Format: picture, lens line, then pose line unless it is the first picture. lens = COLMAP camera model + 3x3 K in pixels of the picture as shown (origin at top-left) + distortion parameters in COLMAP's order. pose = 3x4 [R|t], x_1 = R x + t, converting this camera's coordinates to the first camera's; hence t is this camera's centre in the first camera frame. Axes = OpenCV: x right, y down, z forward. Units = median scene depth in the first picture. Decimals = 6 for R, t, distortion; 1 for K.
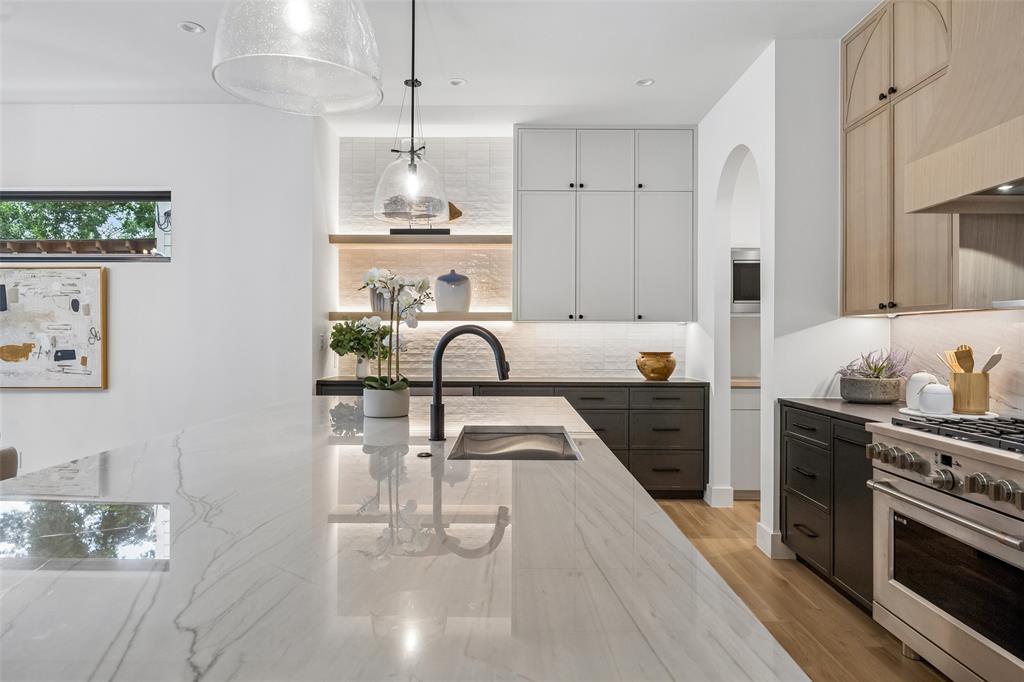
lens RADIAL K [[632.1, 0, 510.8], [0, 632.1, 334.4], [0, 0, 1]] dist [-0.004164, -0.001193]
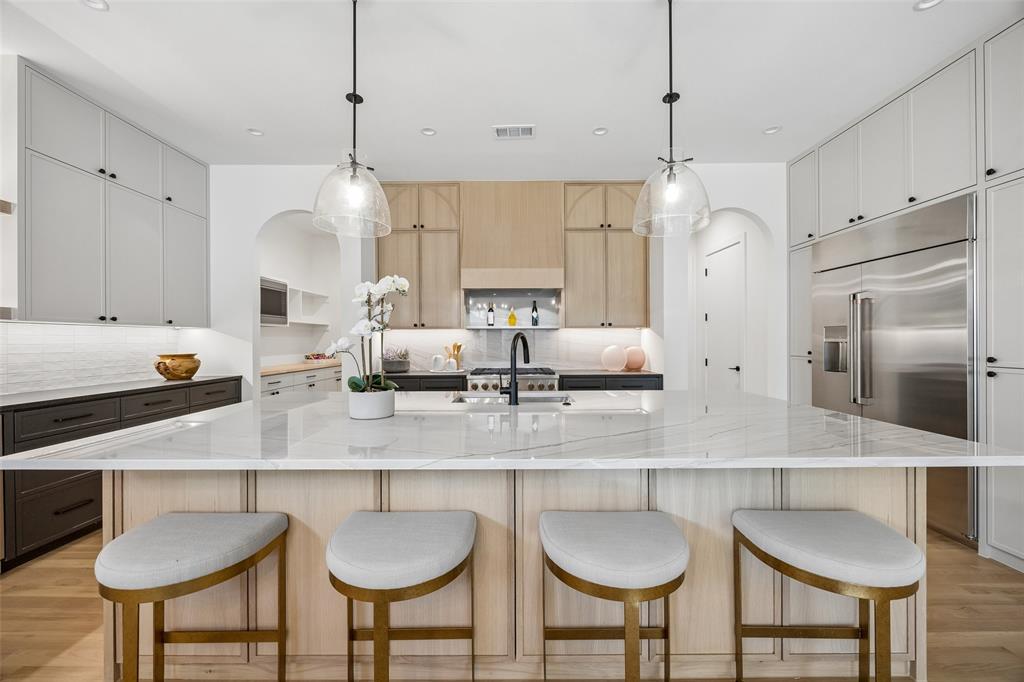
lens RADIAL K [[391.7, 0, 513.6], [0, 391.7, 340.2], [0, 0, 1]] dist [-0.005058, 0.000215]
pose [[0.000677, -0.003241, 0.999995, -0.472321], [-0.000883, 0.999994, 0.003241, 0.000860], [-0.999999, -0.000886, 0.000674, 0.433604]]
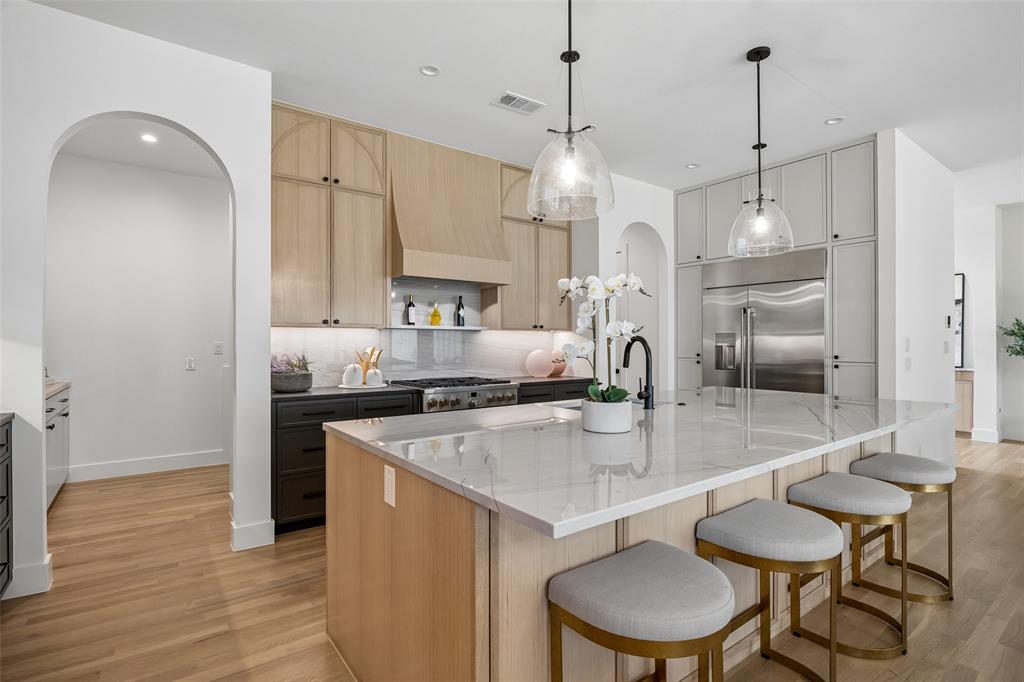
lens RADIAL K [[498.2, 0, 515.1], [0, 498.2, 339.4], [0, 0, 1]] dist [-0.016924, 0.000350]
pose [[-0.598573, 0.002481, 0.801064, -0.390156], [-0.005091, 0.999963, -0.006901, 0.001529], [-0.801052, -0.008209, -0.598539, 0.867795]]
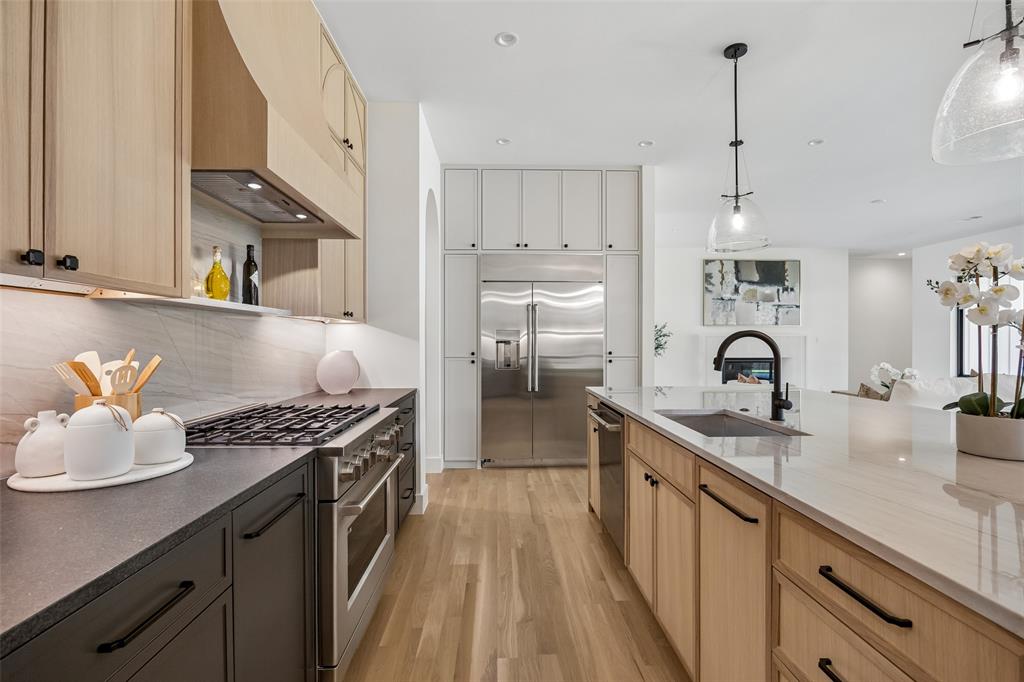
lens RADIAL K [[482.8, 0, 512.0], [0, 482.8, 341.0], [0, 0, 1]] dist [-0.001896, 0.000450]
pose [[-0.999580, -0.003393, -0.028784, 0.194063], [-0.003219, 0.999976, -0.006094, 0.006380], [0.028804, -0.005999, -0.999567, 0.850861]]
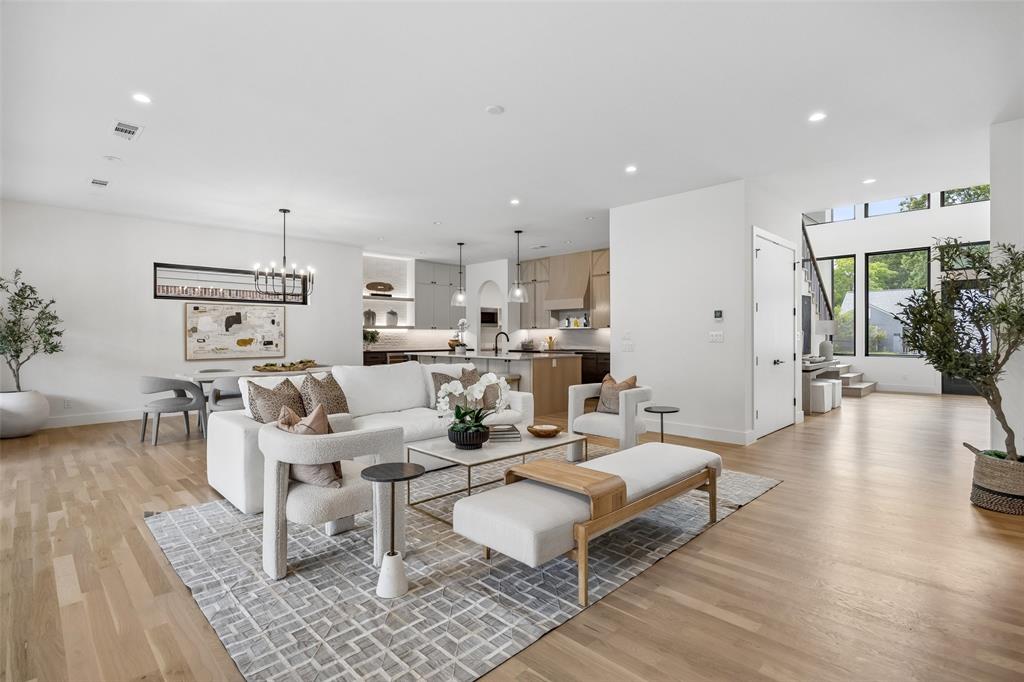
lens RADIAL K [[482.8, 0, 512.0], [0, 482.8, 341.0], [0, 0, 1]] dist [-0.001896, 0.000450]
pose [[0.706744, -0.012346, 0.707362, -1.262132], [0.001340, 0.999869, 0.016112, -0.002649], [-0.707468, -0.010439, 0.706668, -0.857883]]
